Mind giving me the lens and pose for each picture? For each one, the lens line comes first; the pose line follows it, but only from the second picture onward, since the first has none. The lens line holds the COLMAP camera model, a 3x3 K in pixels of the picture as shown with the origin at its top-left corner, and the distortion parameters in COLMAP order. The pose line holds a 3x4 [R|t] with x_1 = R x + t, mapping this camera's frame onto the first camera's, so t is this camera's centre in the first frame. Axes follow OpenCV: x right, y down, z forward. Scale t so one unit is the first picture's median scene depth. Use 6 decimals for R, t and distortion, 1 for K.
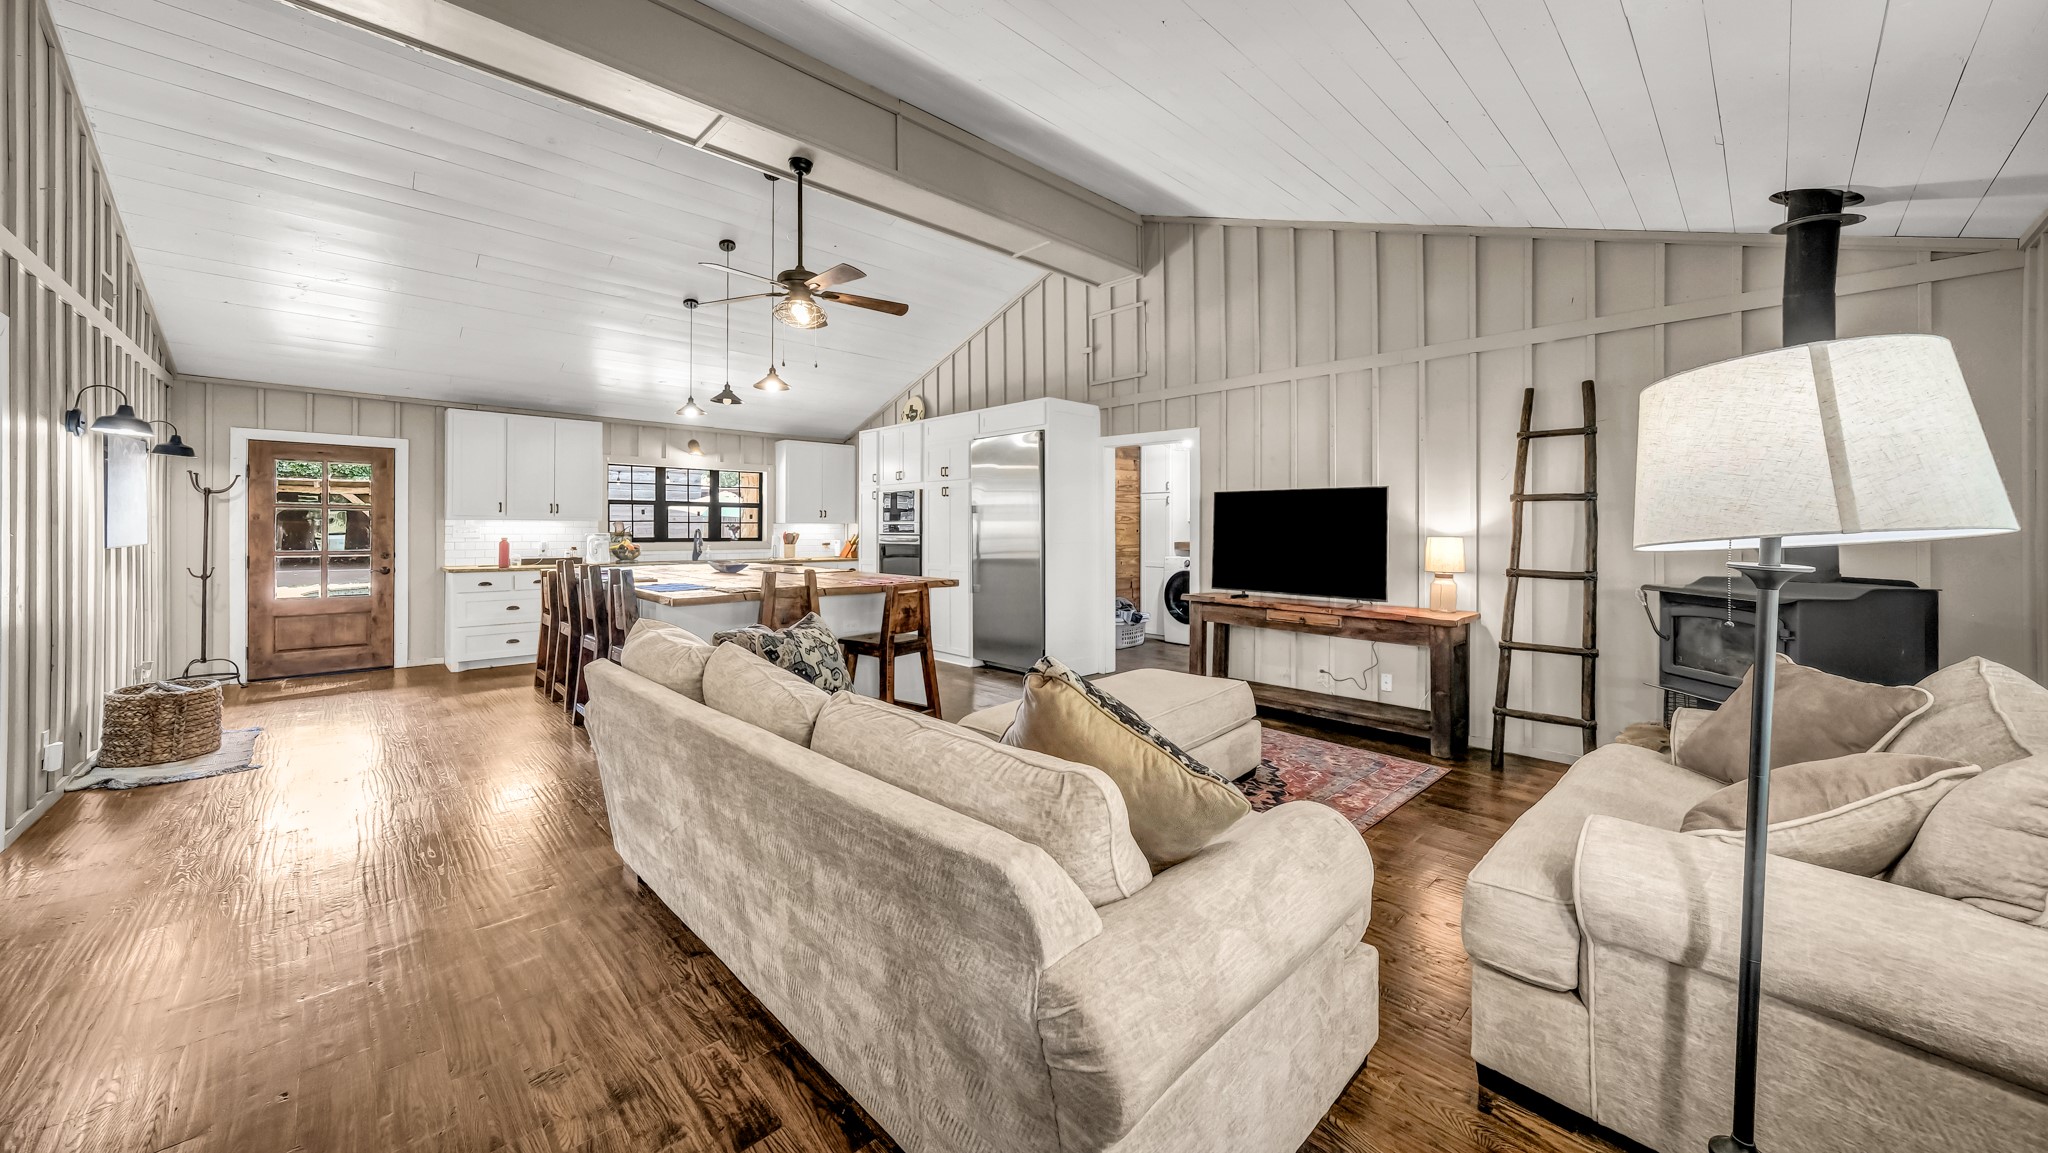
lens RADIAL K [[722.9, 0, 985.7], [0, 722.9, 525.5], [0, 0, 1]] dist [0.007924, 0.000040]
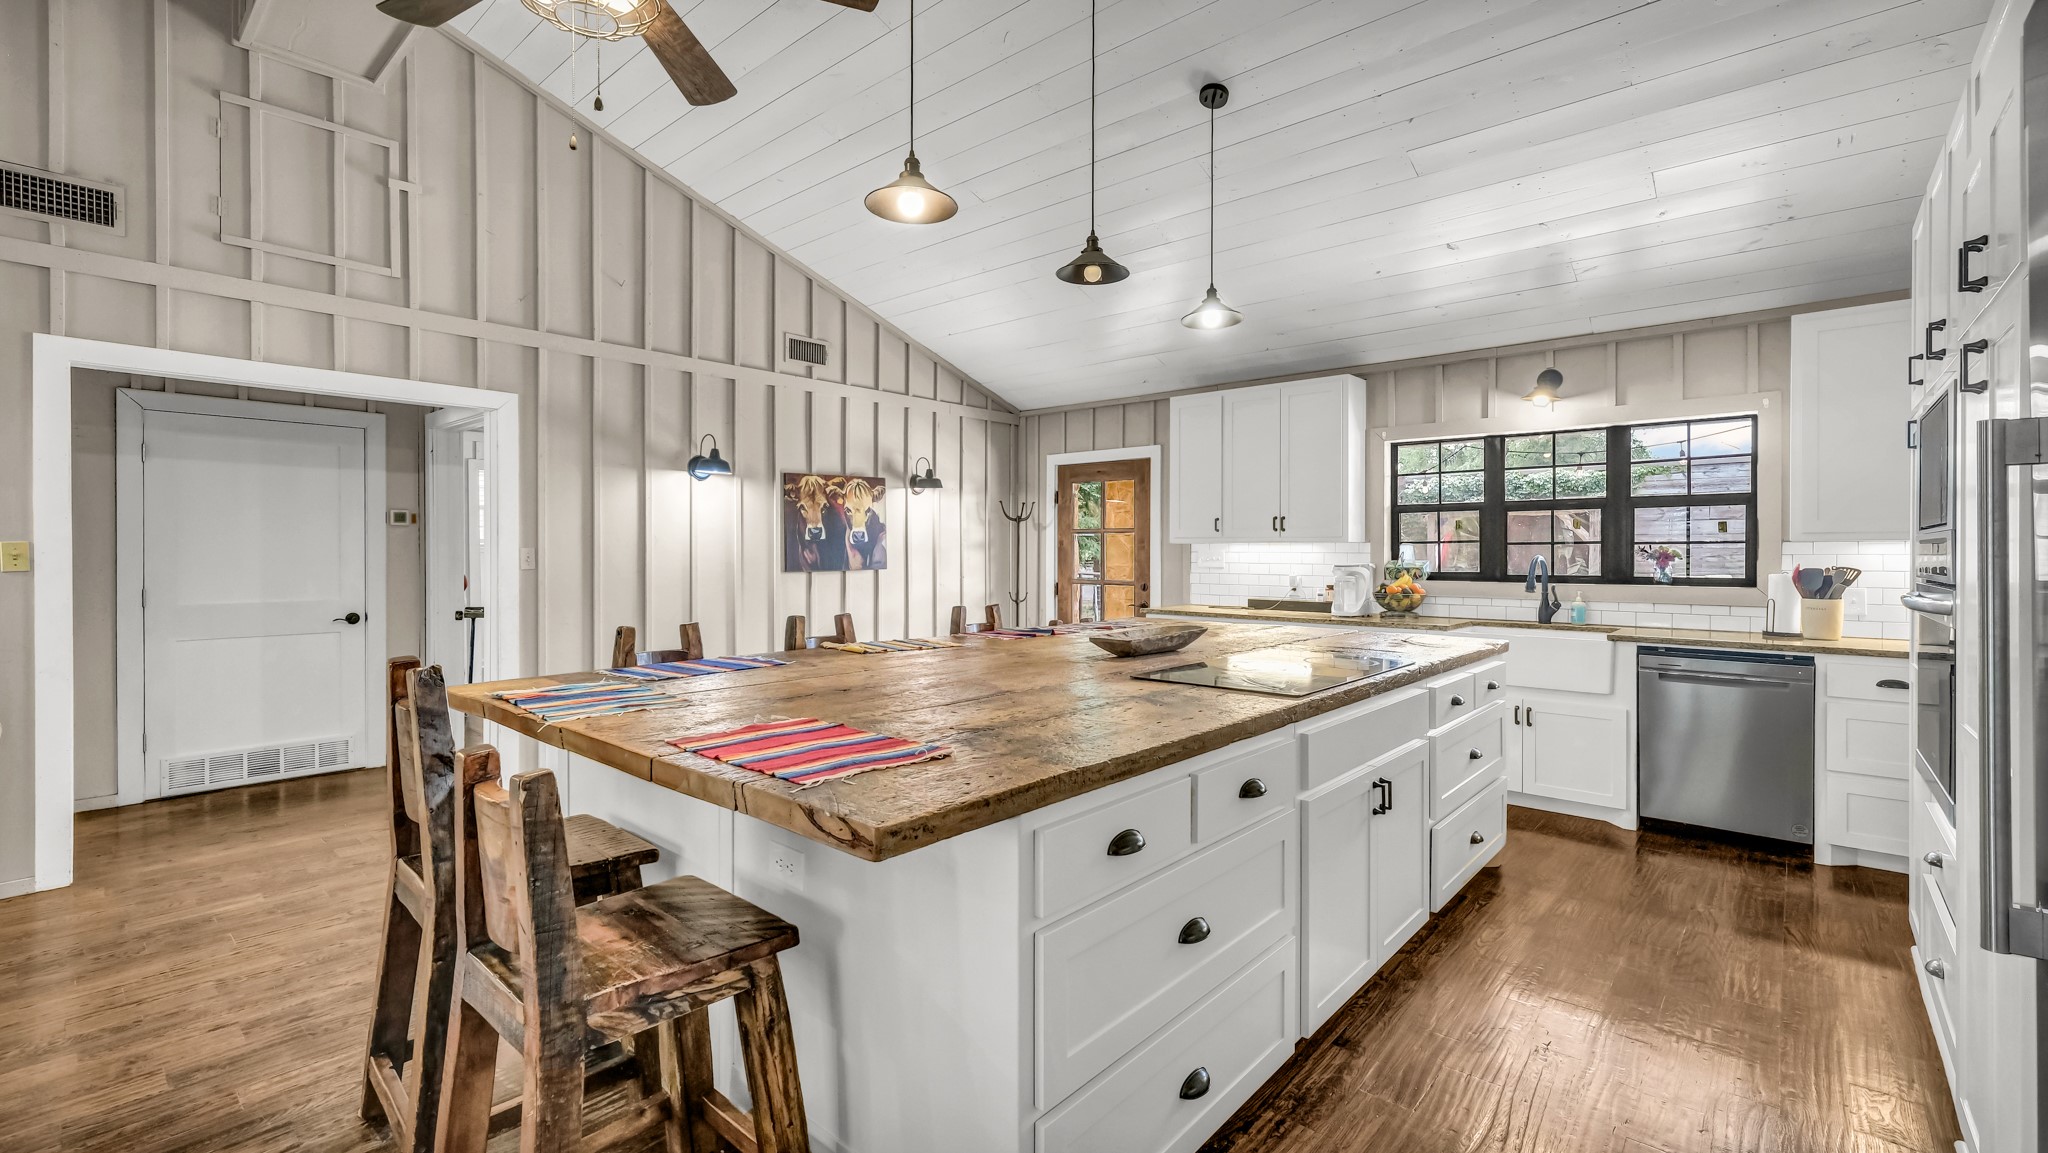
lens RADIAL K [[859.3, 0, 1024.0], [0, 859.3, 576.5], [0, 0, 1]] dist [-0.024995, 0.010492]
pose [[0.097780, 0.019350, -0.995020, 0.155476], [-0.003008, 0.999812, 0.019148, 0.010146], [0.995204, 0.001121, 0.097820, 0.761236]]
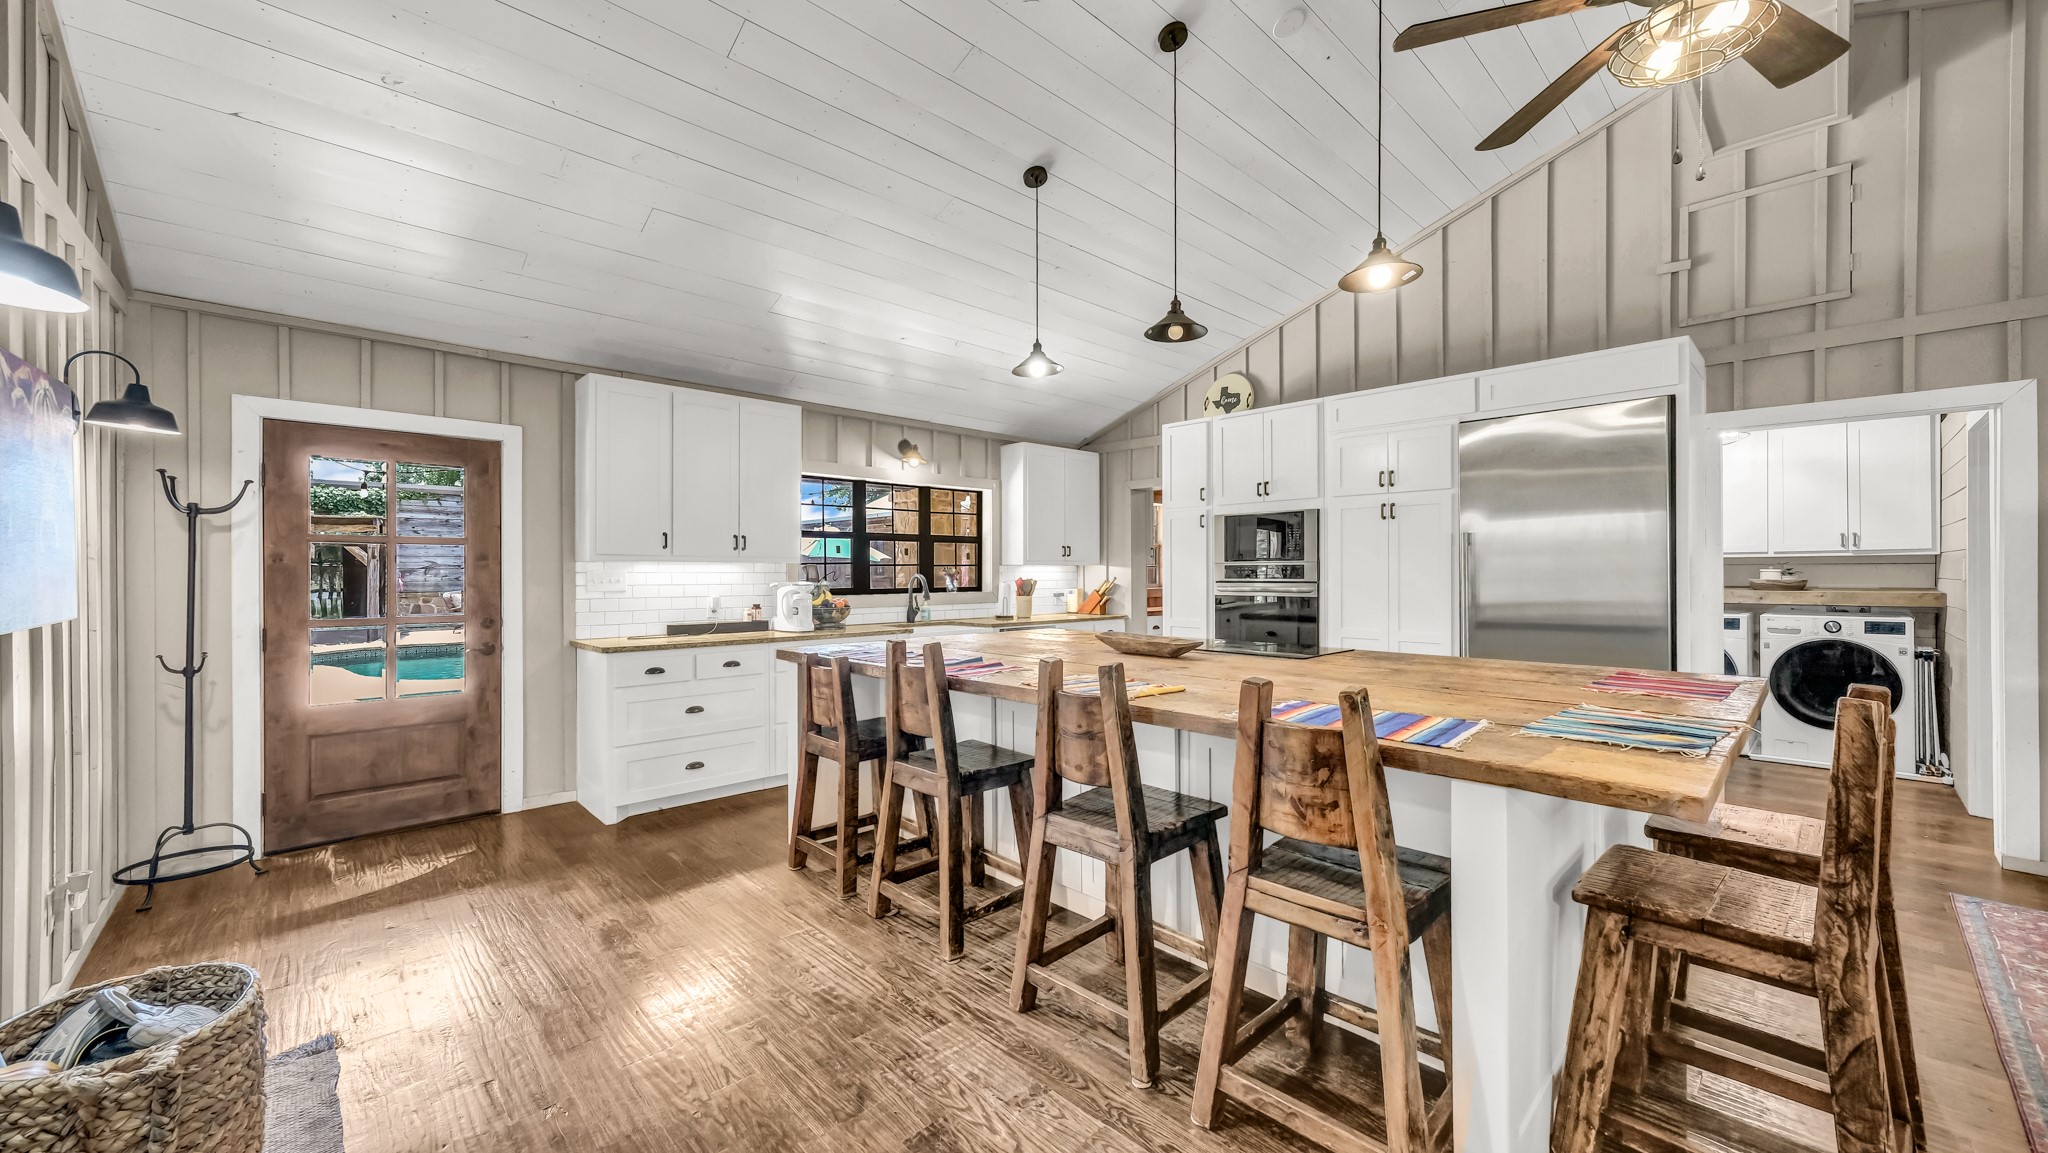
lens RADIAL K [[774.0, 0, 990.5], [0, 774.0, 570.7], [0, 0, 1]] dist [-0.000077, 0.003191]
pose [[0.999975, -0.006381, 0.003203, -0.416955], [0.006373, 0.999976, 0.002557, -0.000386], [-0.003220, -0.002536, 0.999992, 0.369121]]
